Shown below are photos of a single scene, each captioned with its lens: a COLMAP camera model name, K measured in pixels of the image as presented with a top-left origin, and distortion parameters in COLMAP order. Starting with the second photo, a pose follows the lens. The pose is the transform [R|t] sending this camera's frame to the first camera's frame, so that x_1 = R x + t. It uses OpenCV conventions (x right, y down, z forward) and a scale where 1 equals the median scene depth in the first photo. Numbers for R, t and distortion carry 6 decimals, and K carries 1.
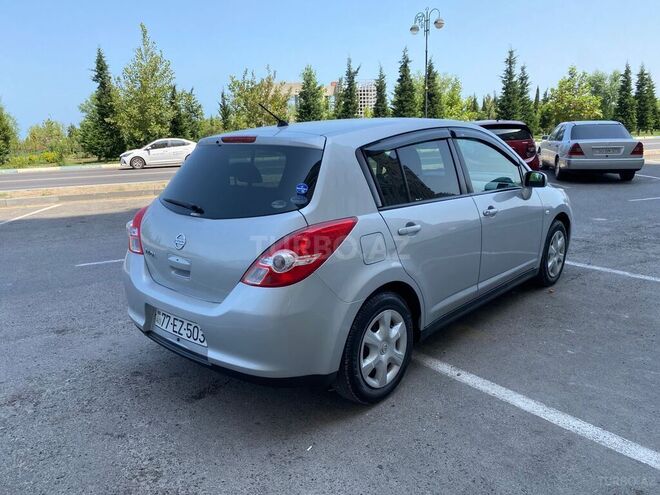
lens RADIAL K [[502.3, 0, 333.3], [0, 502.3, 248.9], [0, 0, 1]] dist [0.018444, -0.011695]
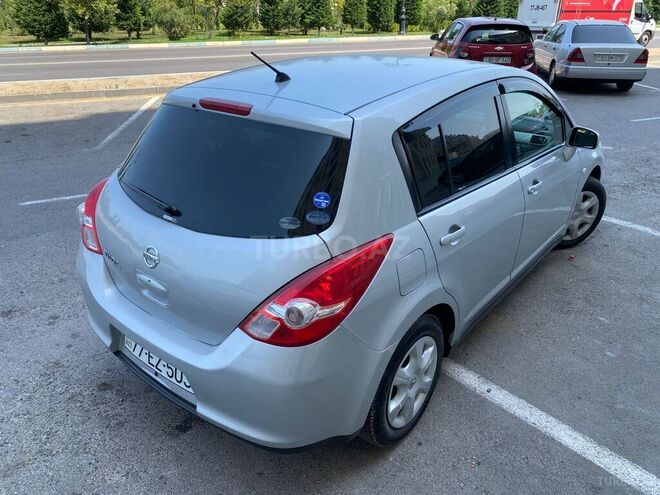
lens RADIAL K [[502.3, 0, 327.1], [0, 502.3, 253.1], [0, 0, 1]] dist [0.018444, -0.011695]
pose [[0.998266, 0.004003, 0.058721, -0.078715], [-0.016882, 0.975236, 0.220524, -0.166125], [-0.056385, -0.221133, 0.973612, 0.232504]]
